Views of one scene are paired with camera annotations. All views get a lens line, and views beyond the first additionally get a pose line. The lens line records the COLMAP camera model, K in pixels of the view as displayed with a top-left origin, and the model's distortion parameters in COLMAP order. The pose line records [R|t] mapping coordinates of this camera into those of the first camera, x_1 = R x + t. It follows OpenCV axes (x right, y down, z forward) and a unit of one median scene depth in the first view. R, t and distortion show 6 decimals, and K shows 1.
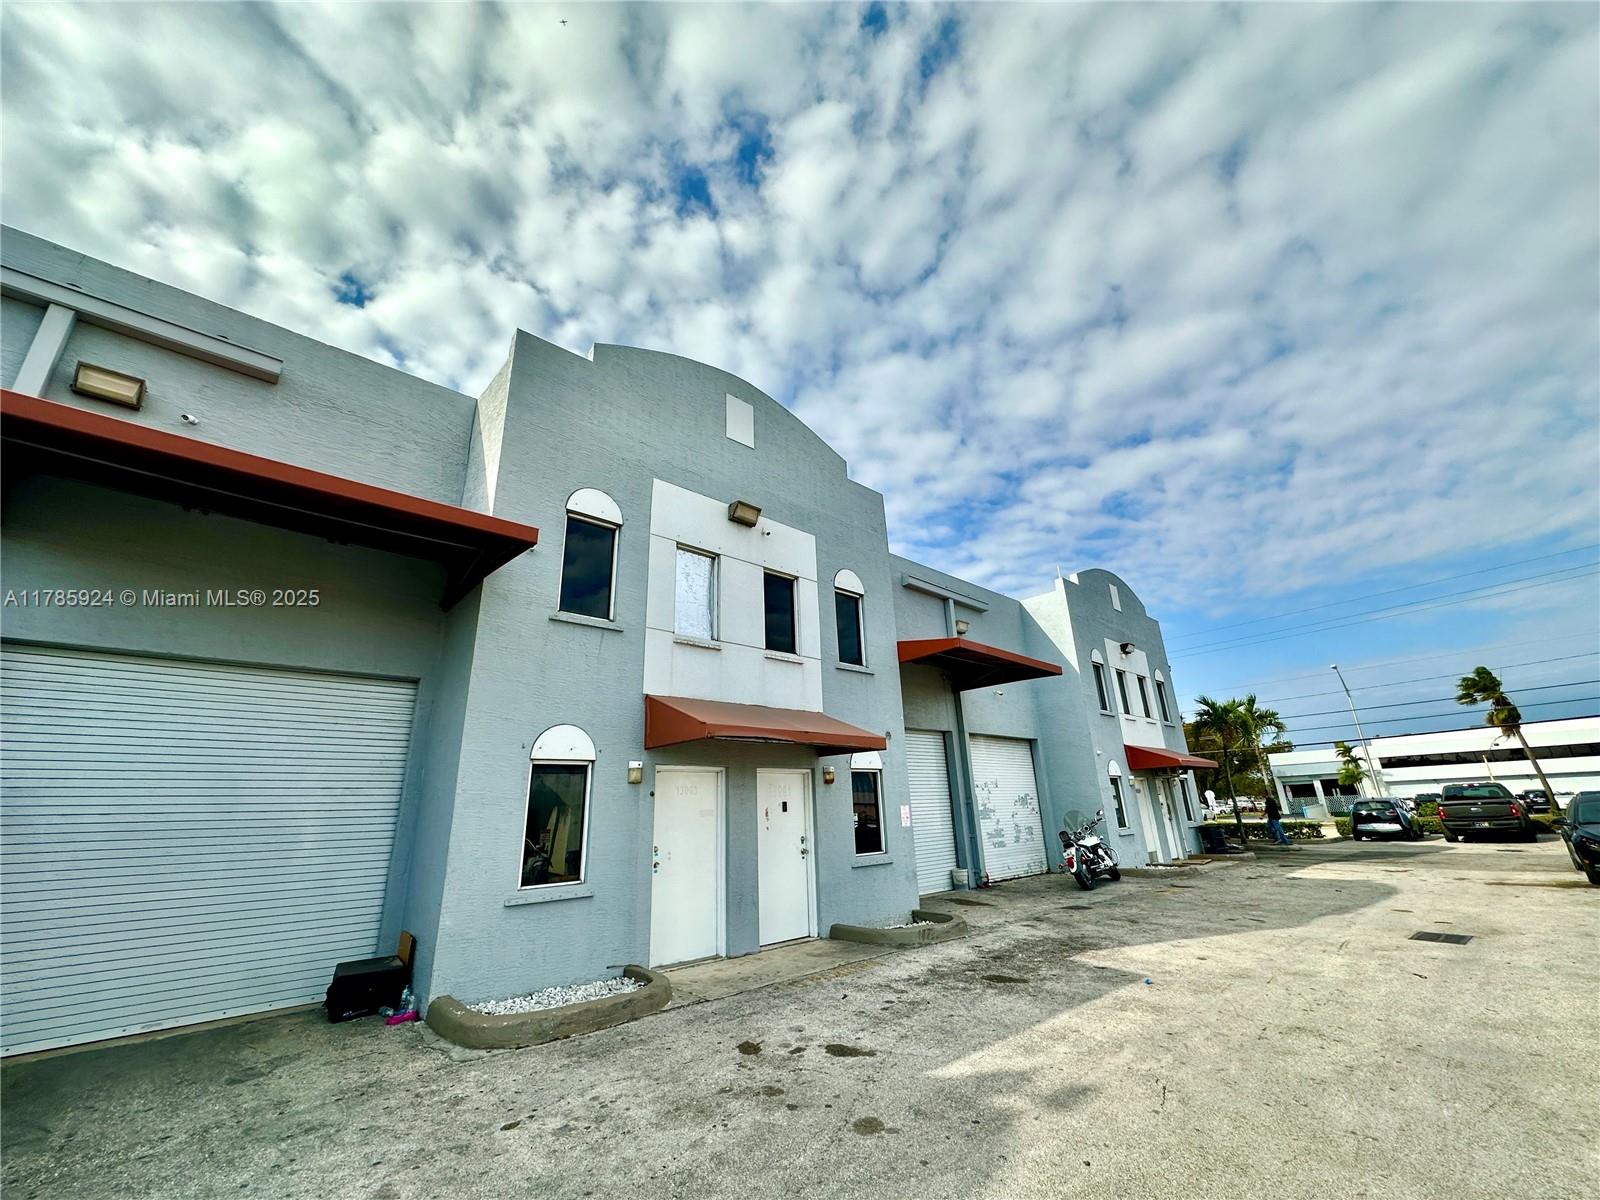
lens RADIAL K [[639.0, 0, 800.9], [0, 639.0, 597.1], [0, 0, 1]] dist [-0.004645, 0.000779]
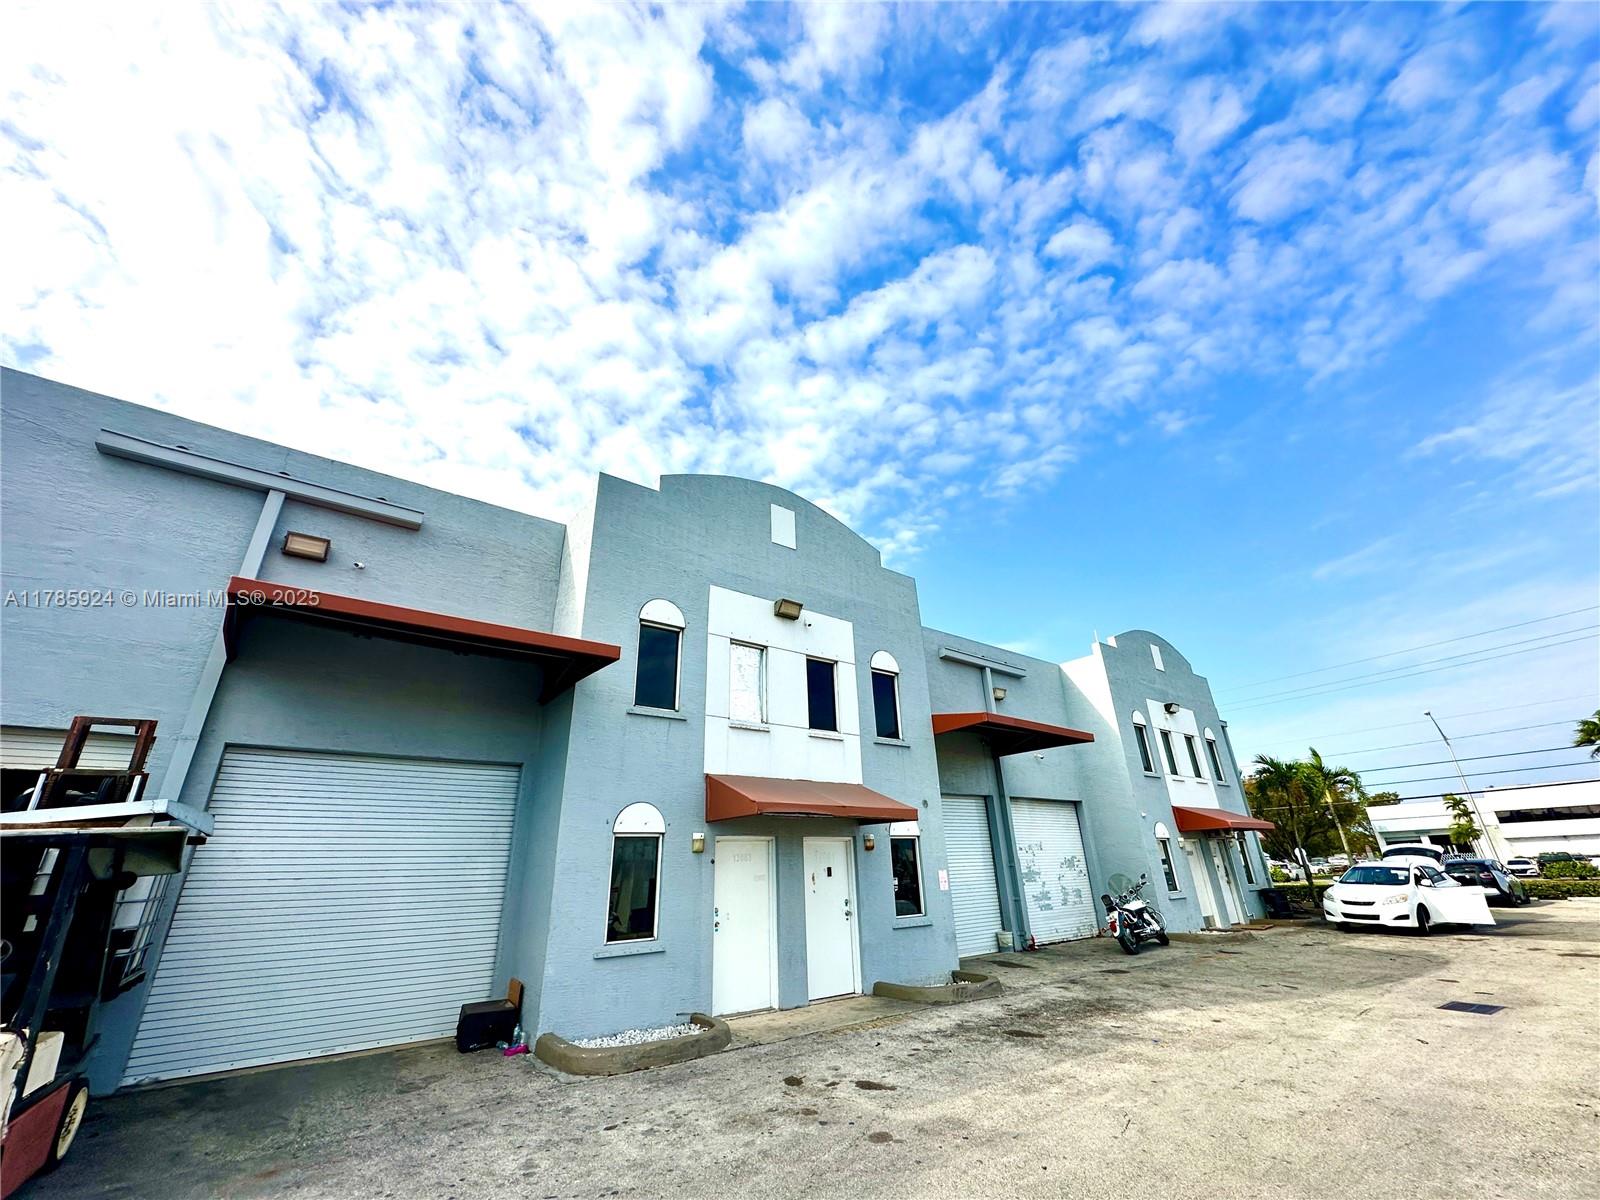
lens RADIAL K [[639.0, 0, 800.4], [0, 639.0, 597.7], [0, 0, 1]] dist [-0.004645, 0.000779]
pose [[0.995670, -0.031560, -0.087441, 0.037313], [0.024850, 0.996737, -0.076796, -0.066908], [0.089579, 0.074290, 0.993205, -0.153530]]
